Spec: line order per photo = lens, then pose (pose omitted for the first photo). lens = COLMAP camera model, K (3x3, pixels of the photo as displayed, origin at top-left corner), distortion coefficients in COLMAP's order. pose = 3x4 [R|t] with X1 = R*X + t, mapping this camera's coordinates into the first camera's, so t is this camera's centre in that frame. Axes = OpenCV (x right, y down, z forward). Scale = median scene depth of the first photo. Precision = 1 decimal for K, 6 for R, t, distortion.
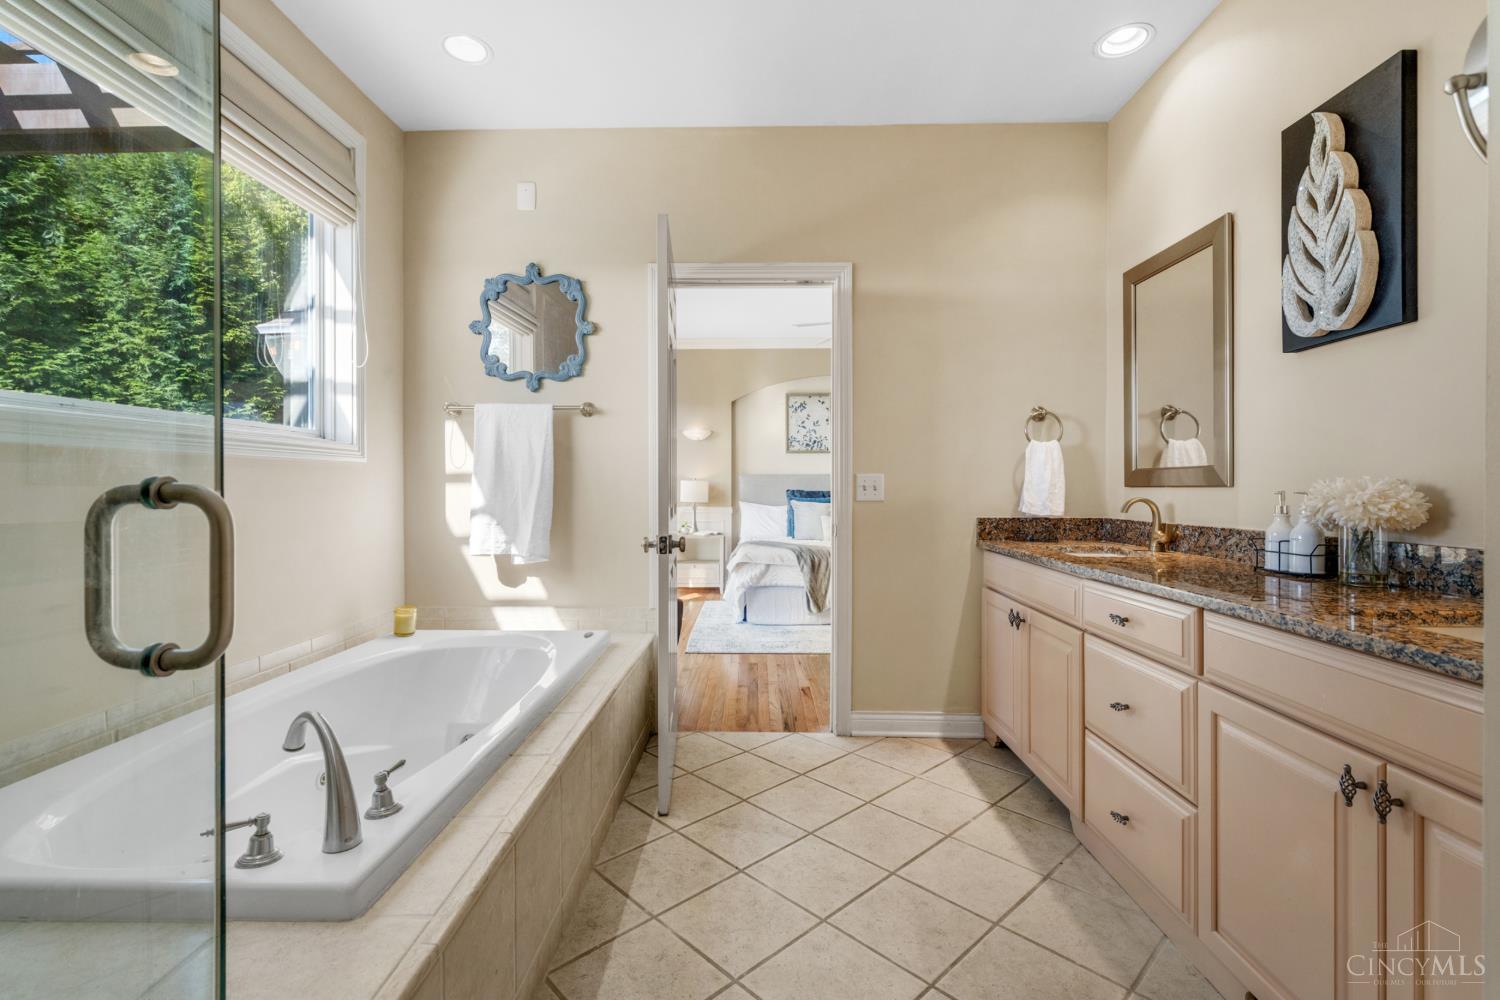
lens RADIAL K [[671.0, 0, 740.2], [0, 671.0, 489.2], [0, 0, 1]] dist [0.003163, 0.000032]
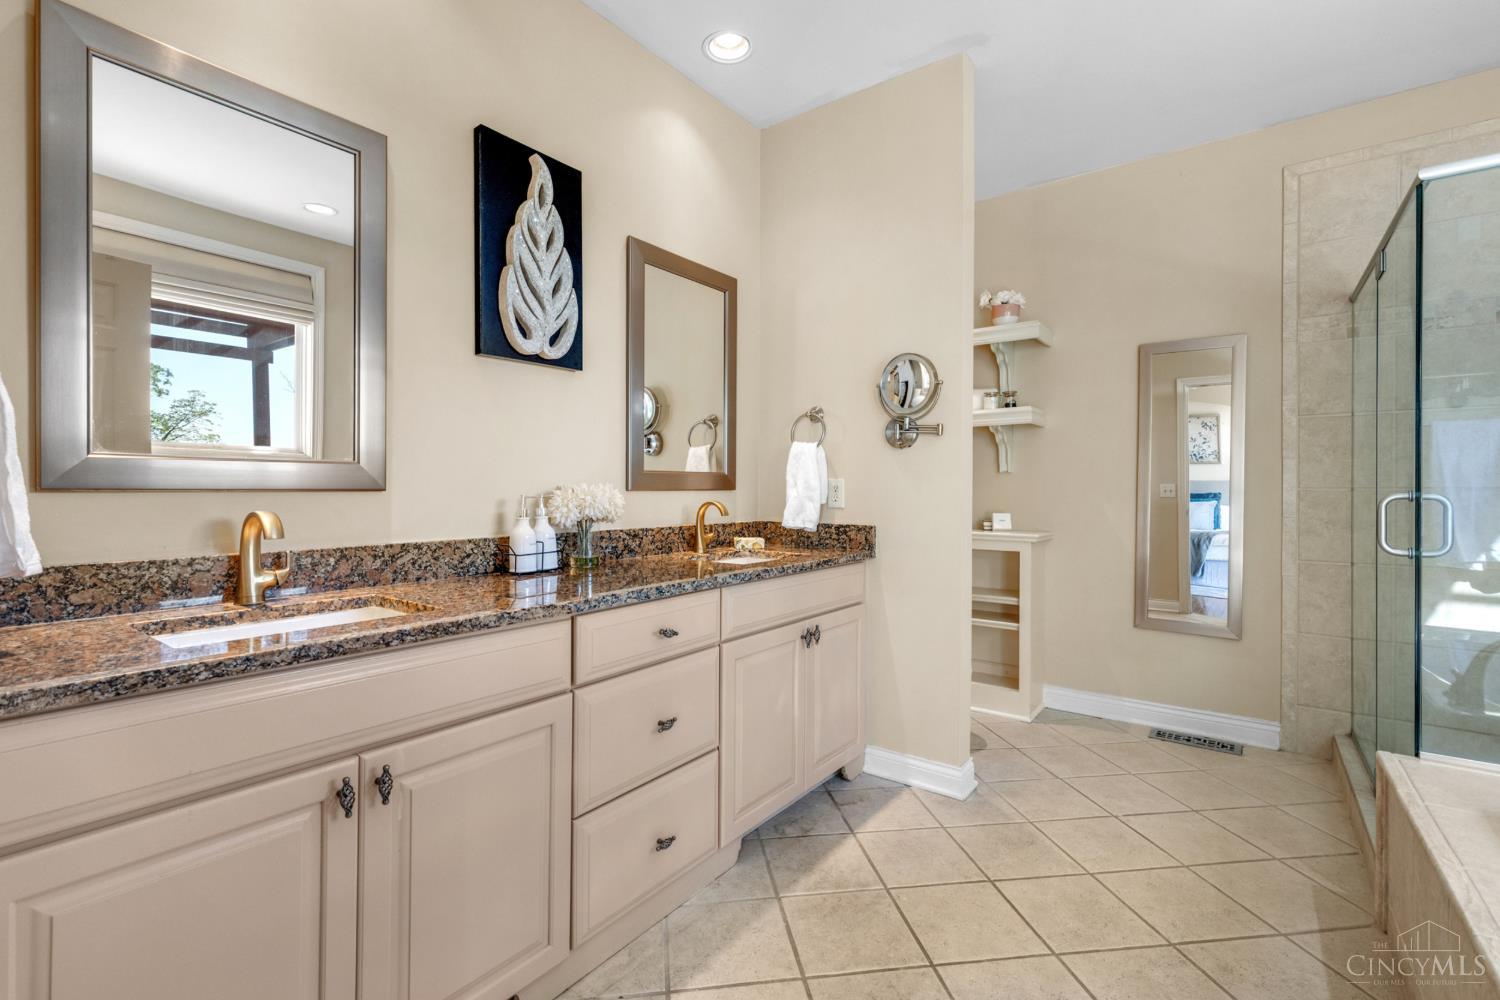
lens RADIAL K [[671.0, 0, 740.2], [0, 671.0, 489.2], [0, 0, 1]] dist [0.003163, 0.000032]
pose [[-0.811425, -0.007802, 0.584404, -0.068624], [-0.006153, 0.999970, 0.004808, -0.014259], [-0.584424, 0.000305, -0.811448, 1.673940]]
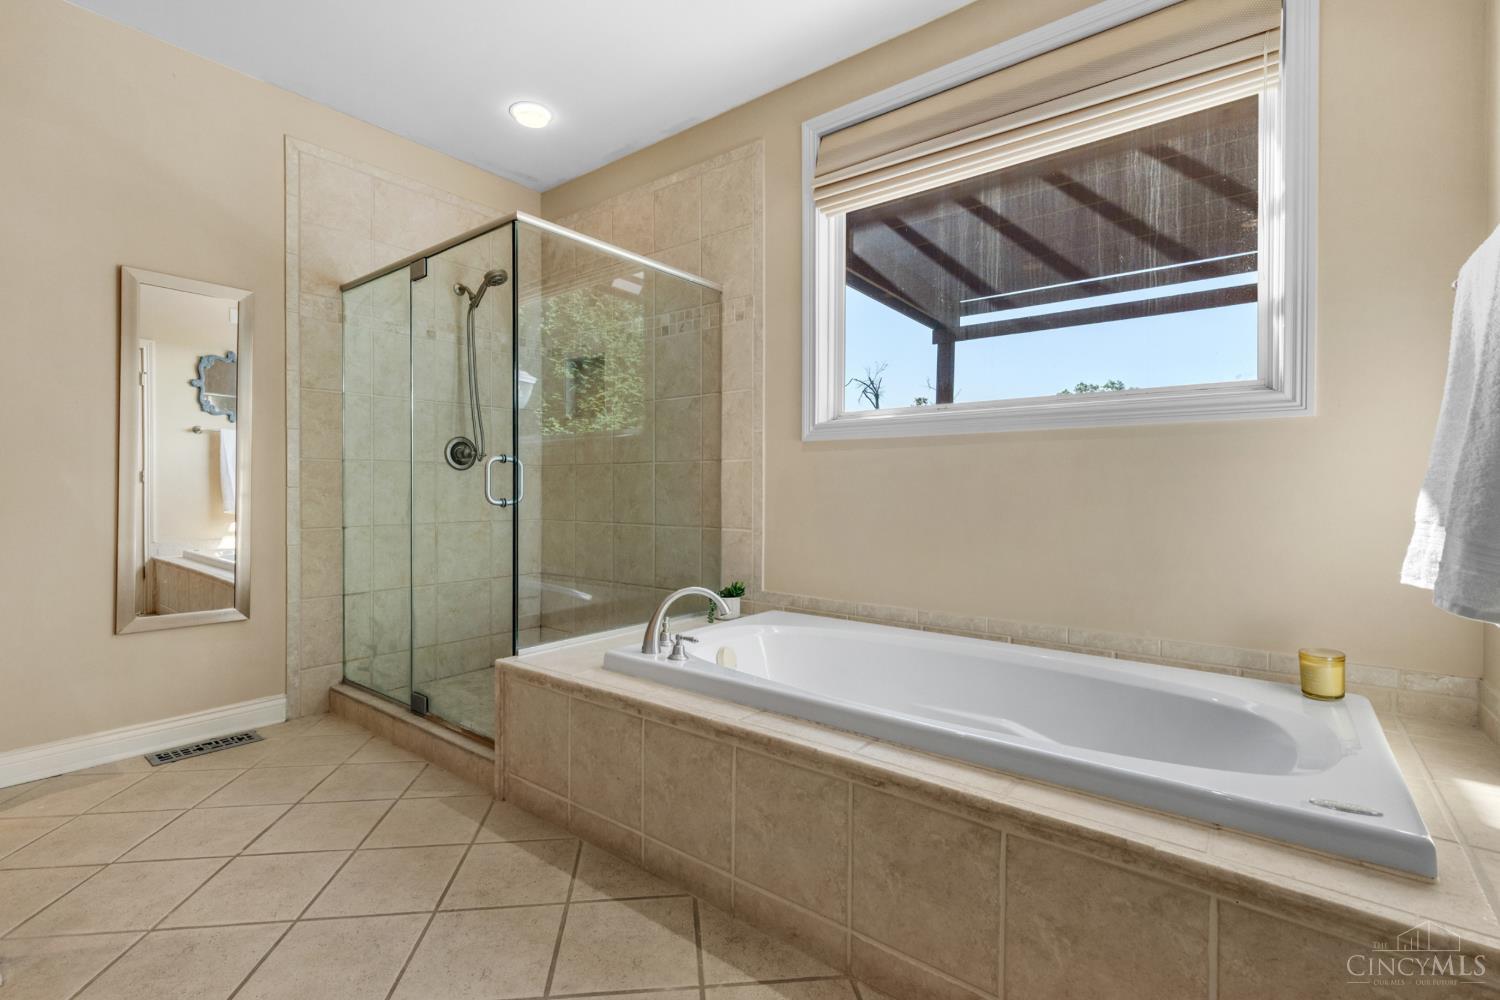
lens RADIAL K [[671.0, 0, 740.2], [0, 671.0, 489.2], [0, 0, 1]] dist [0.003163, 0.000032]
pose [[-0.602011, -0.009315, -0.798434, 0.457644], [-0.012487, 0.999920, -0.002250, 0.049833], [0.798390, 0.008615, -0.602079, 1.430832]]
